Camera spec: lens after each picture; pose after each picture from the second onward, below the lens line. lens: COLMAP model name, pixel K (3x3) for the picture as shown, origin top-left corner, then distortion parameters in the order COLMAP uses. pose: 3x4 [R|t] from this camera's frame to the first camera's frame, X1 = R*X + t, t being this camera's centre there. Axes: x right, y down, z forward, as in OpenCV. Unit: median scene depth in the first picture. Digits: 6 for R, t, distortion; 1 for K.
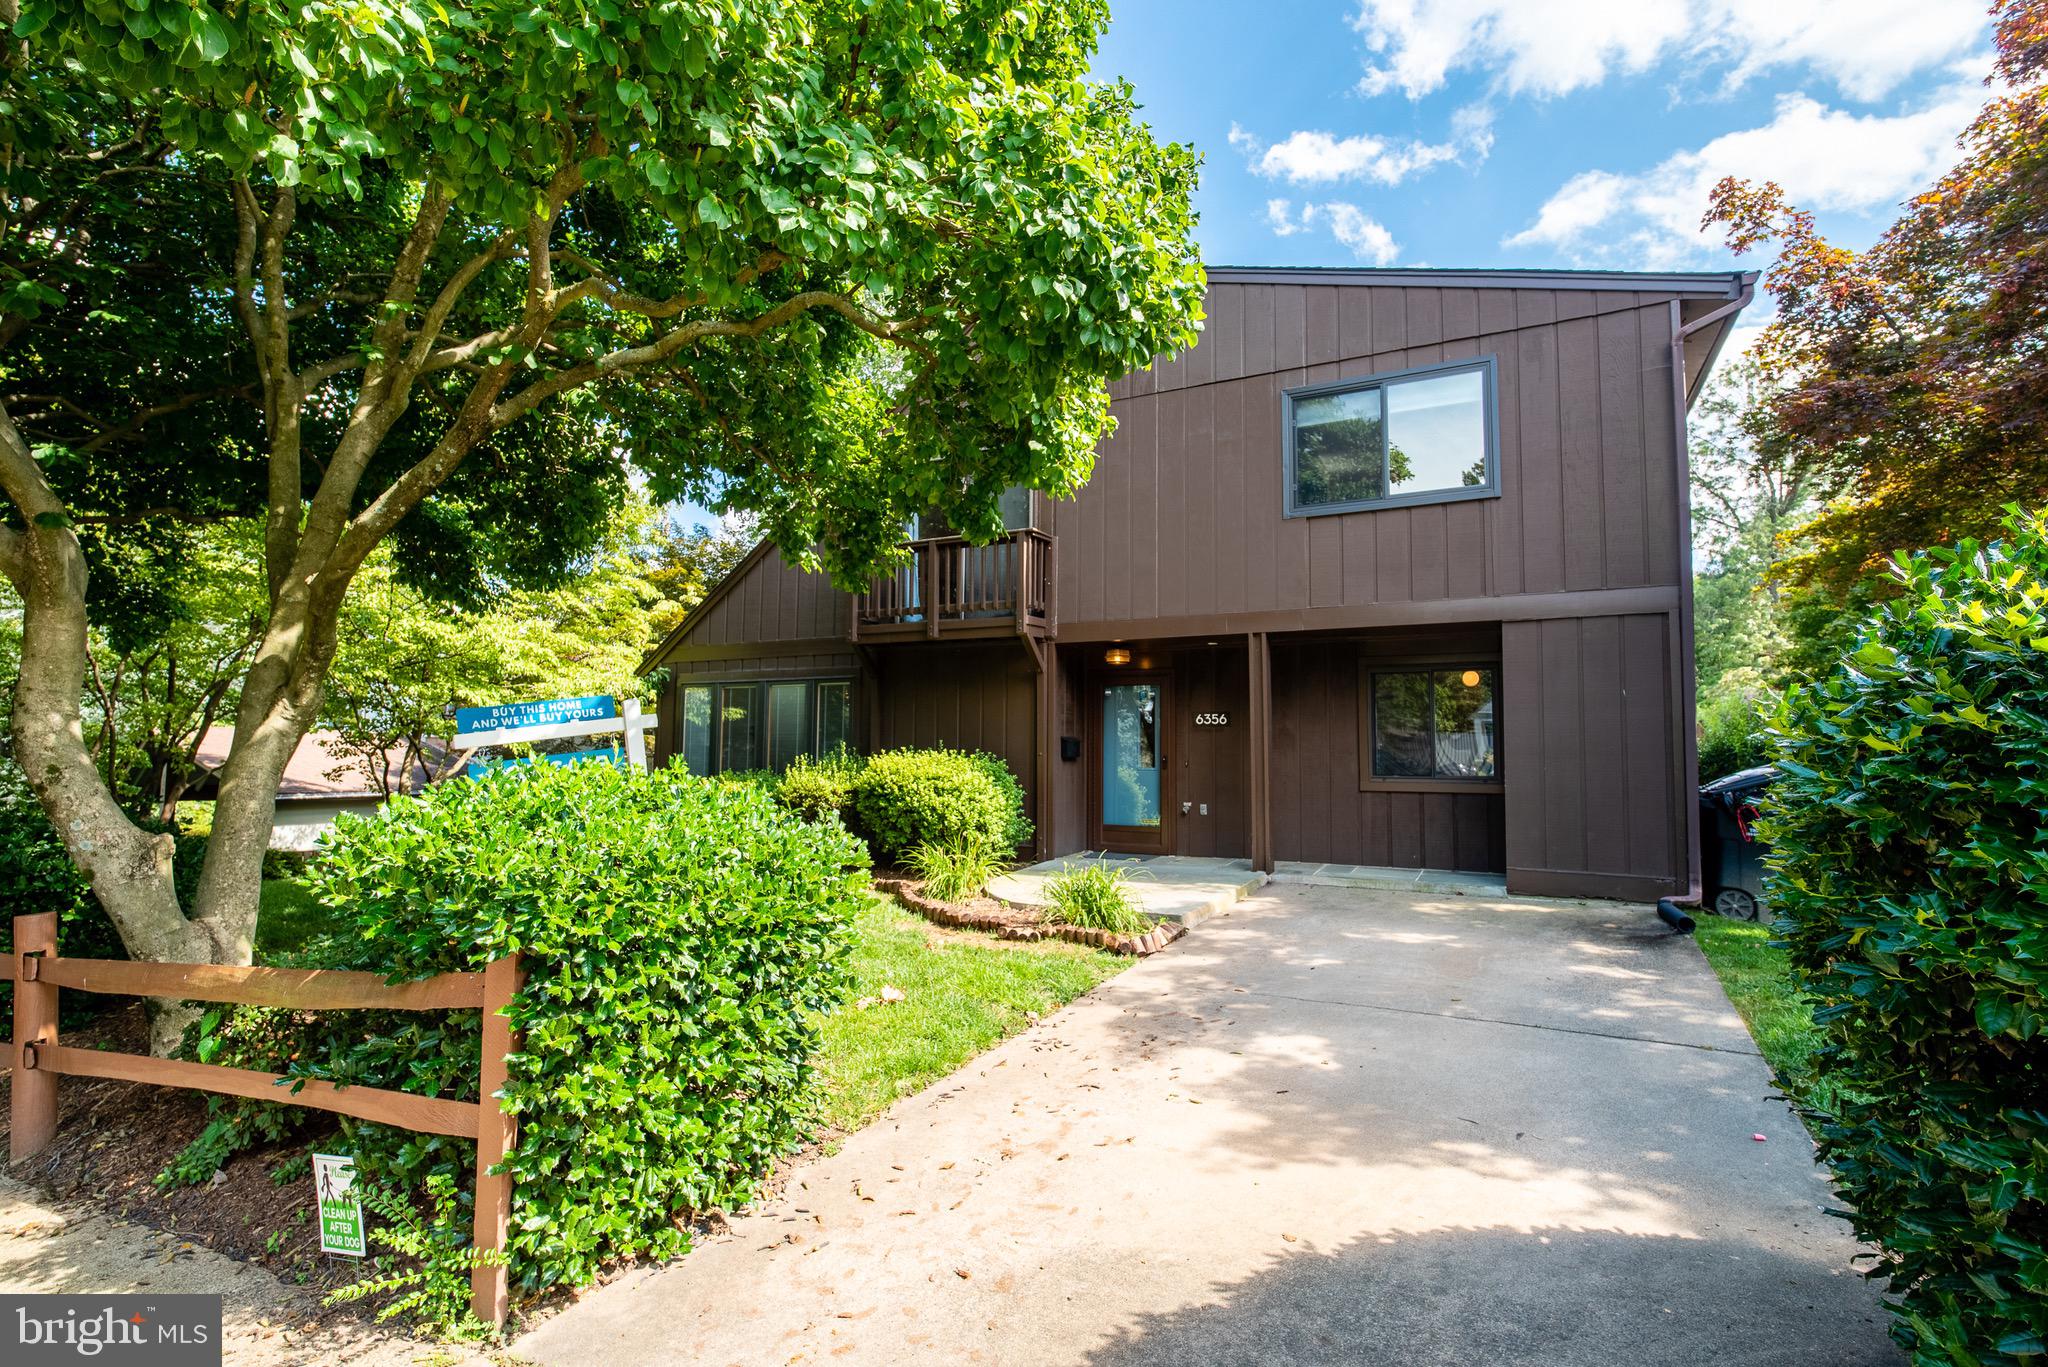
lens RADIAL K [[950.9, 0, 1032.6], [0, 950.9, 689.6], [0, 0, 1]] dist [-0.006433, 0.000959]
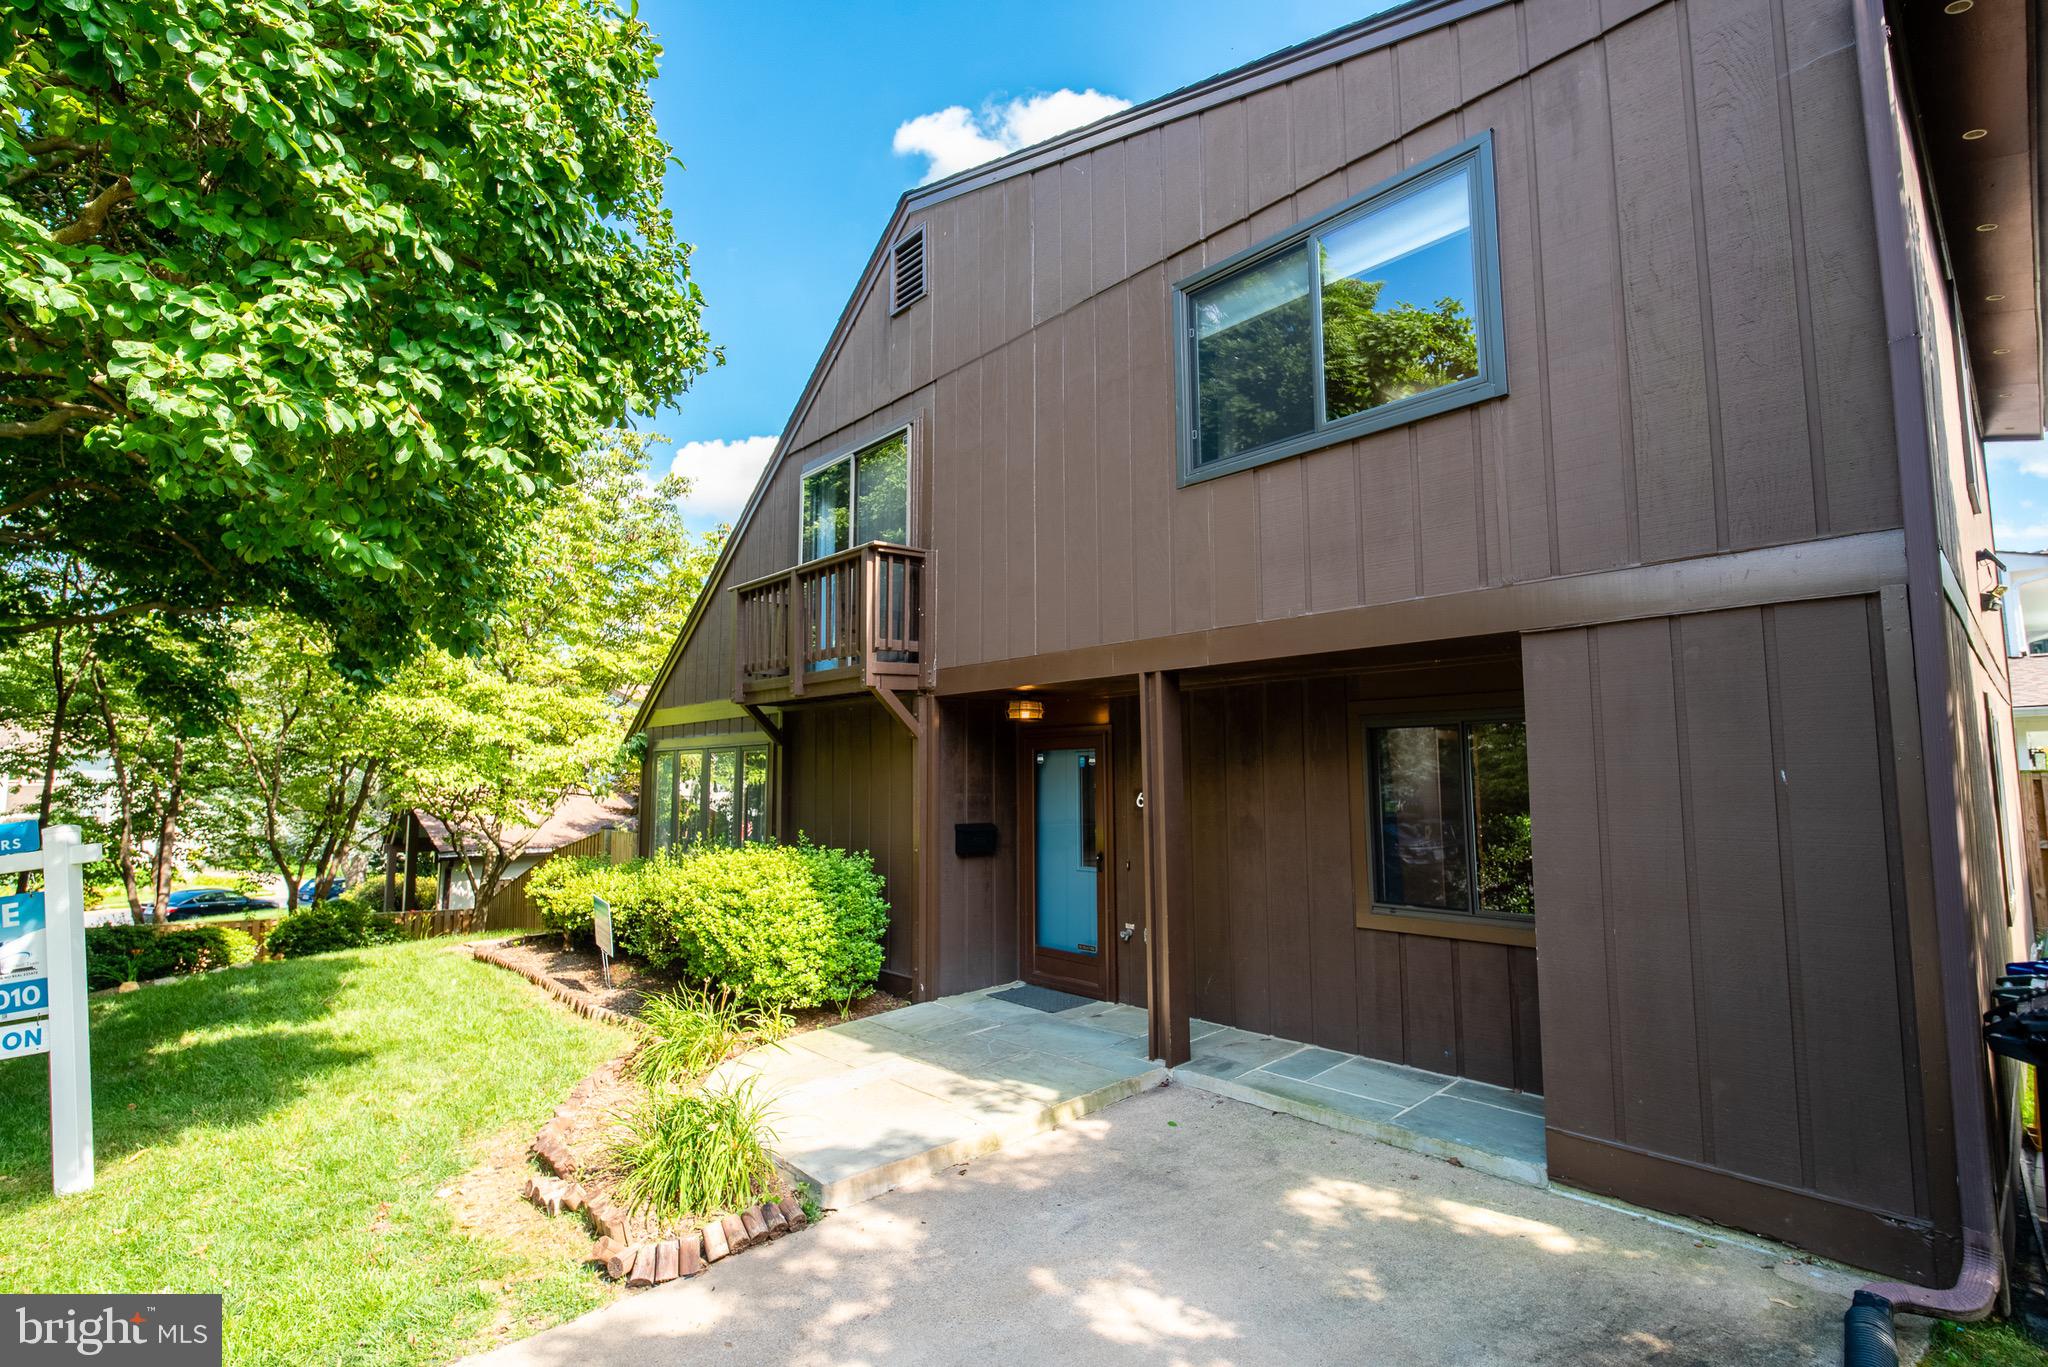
lens RADIAL K [[950.9, 0, 1016.9], [0, 950.9, 683.3], [0, 0, 1]] dist [-0.006433, 0.000959]
pose [[0.937505, -0.045931, -0.344927, 0.367541], [0.033455, 0.998556, -0.042038, -0.028673], [0.346360, 0.027872, 0.937688, 0.377011]]
